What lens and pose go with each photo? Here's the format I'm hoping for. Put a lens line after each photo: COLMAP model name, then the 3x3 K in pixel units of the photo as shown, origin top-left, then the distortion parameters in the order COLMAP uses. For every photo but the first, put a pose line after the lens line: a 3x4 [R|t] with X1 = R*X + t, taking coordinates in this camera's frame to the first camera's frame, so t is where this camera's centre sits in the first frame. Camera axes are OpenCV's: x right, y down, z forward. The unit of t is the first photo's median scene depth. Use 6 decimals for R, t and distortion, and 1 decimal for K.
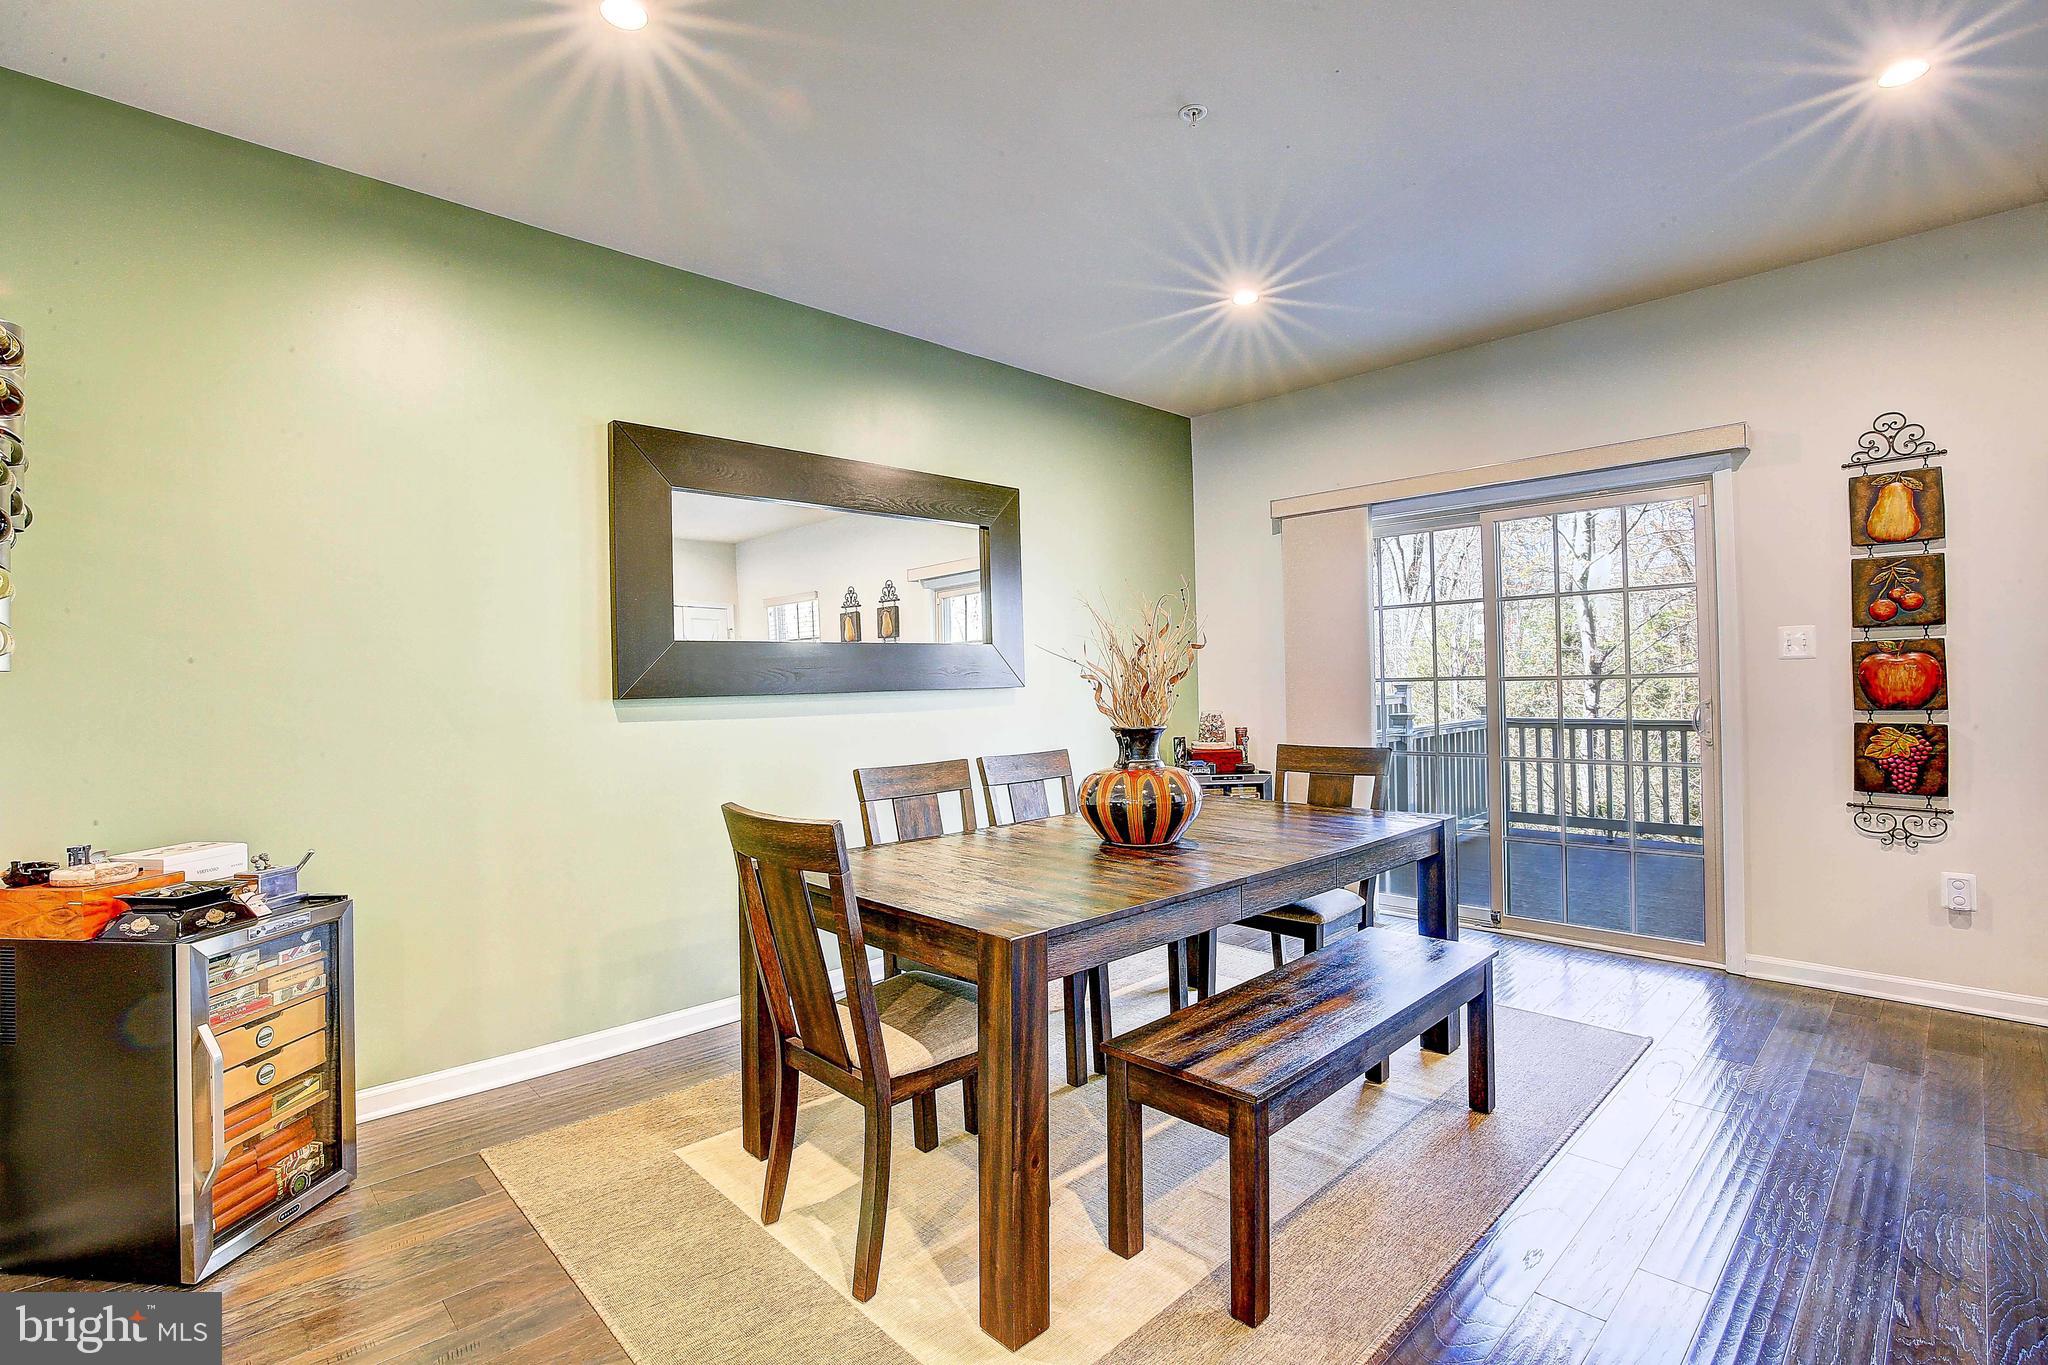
lens RADIAL K [[940.7, 0, 1015.3], [0, 940.7, 672.4], [0, 0, 1]] dist [-0.034830, 0.005720]
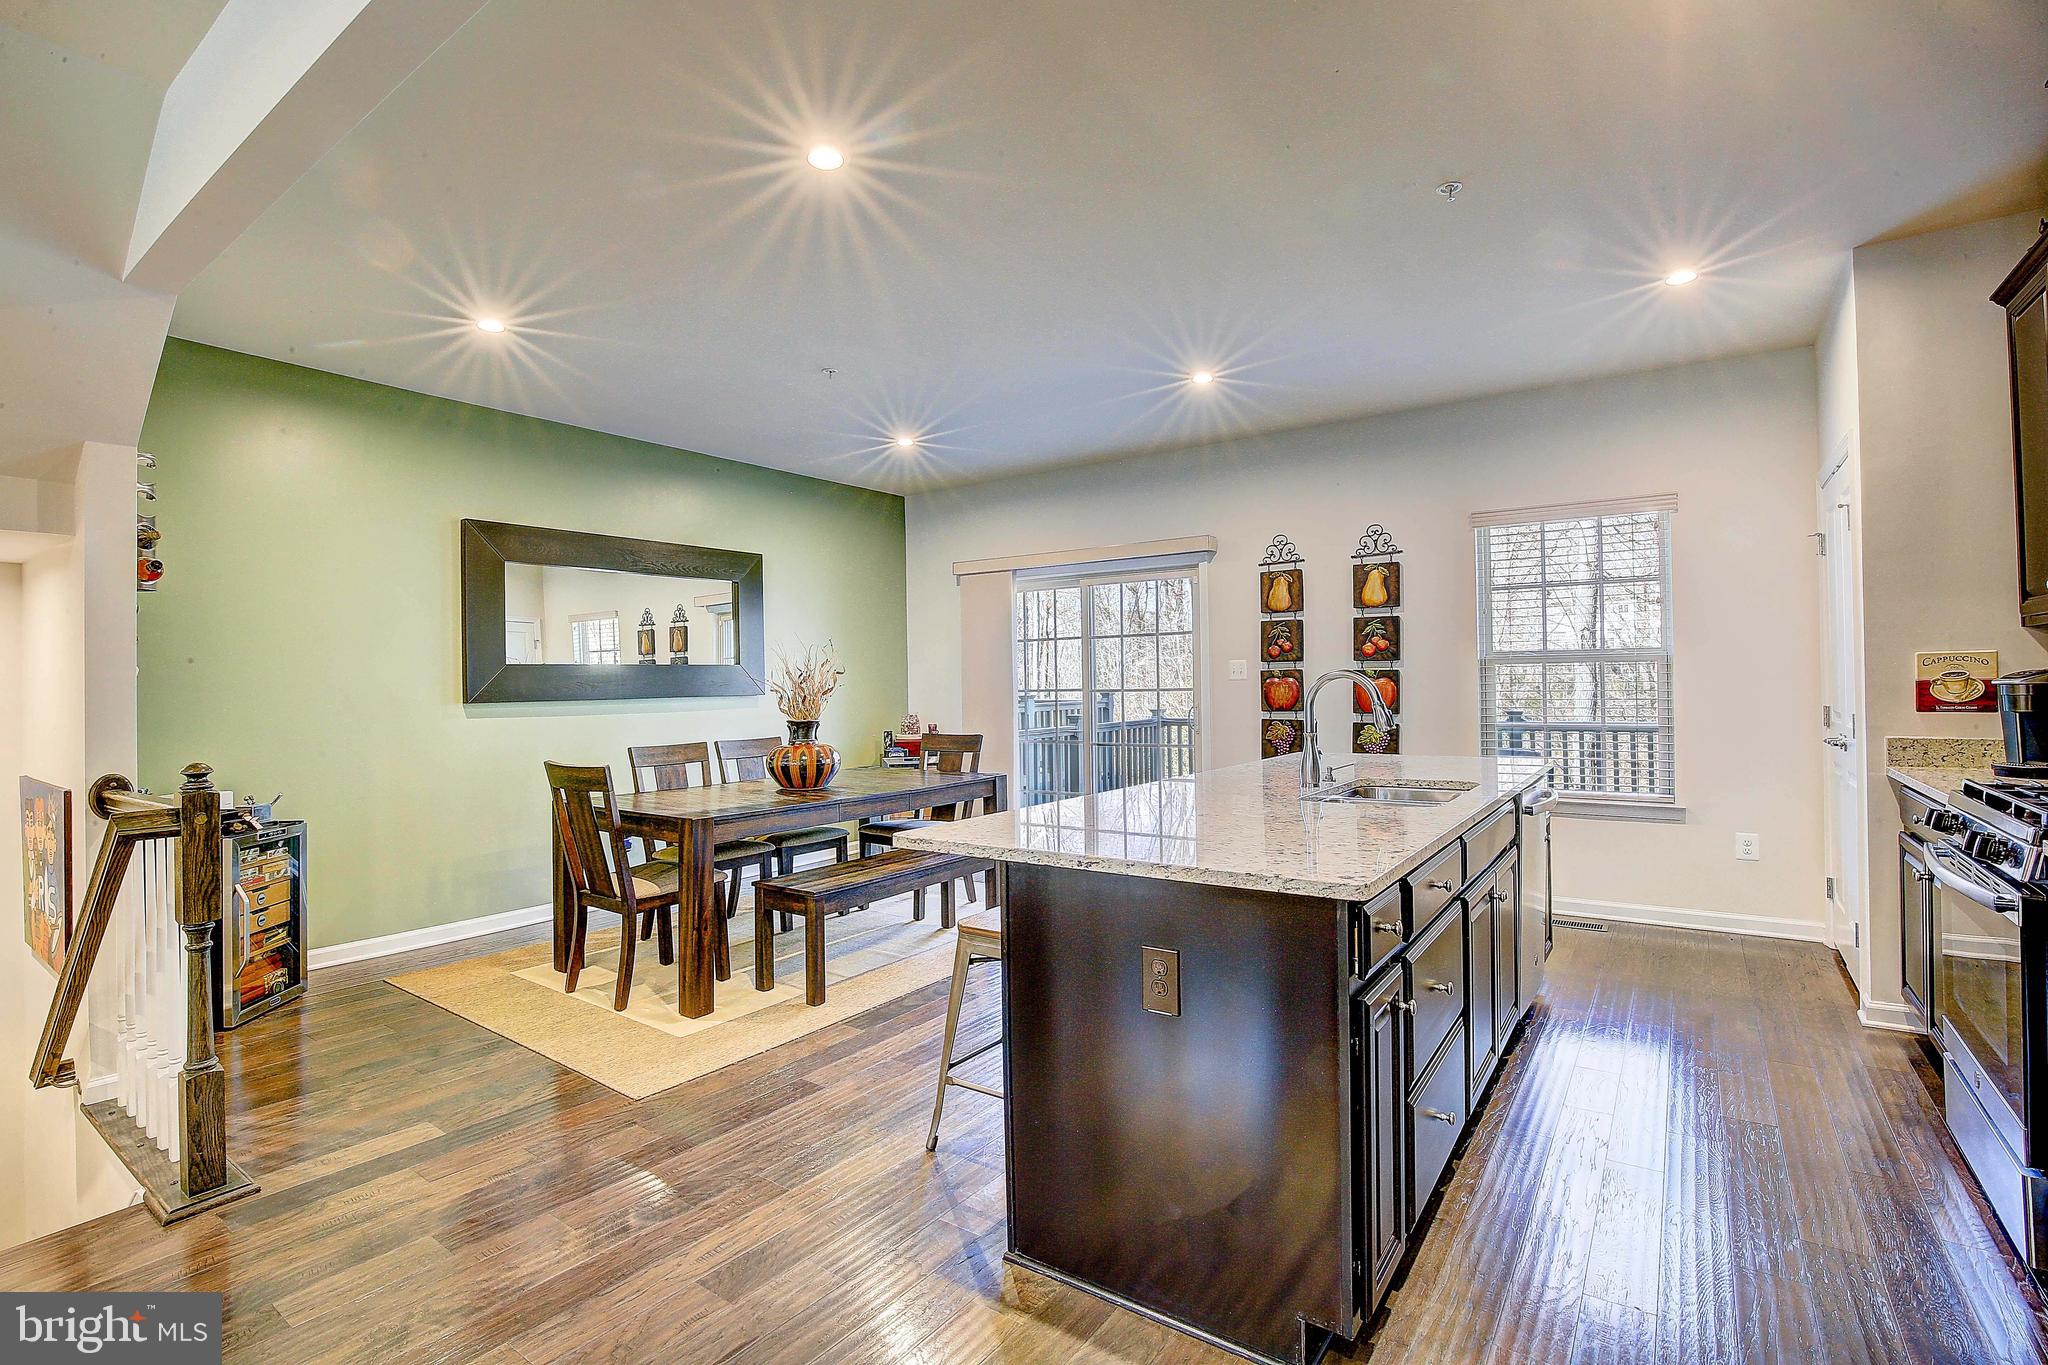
lens RADIAL K [[940.7, 0, 1015.3], [0, 940.7, 672.4], [0, 0, 1]] dist [-0.034830, 0.005720]
pose [[0.983185, 0.007344, 0.182464, 0.200888], [-0.006703, 0.999969, -0.004128, -0.024554], [-0.182489, 0.002836, 0.983204, -0.745466]]
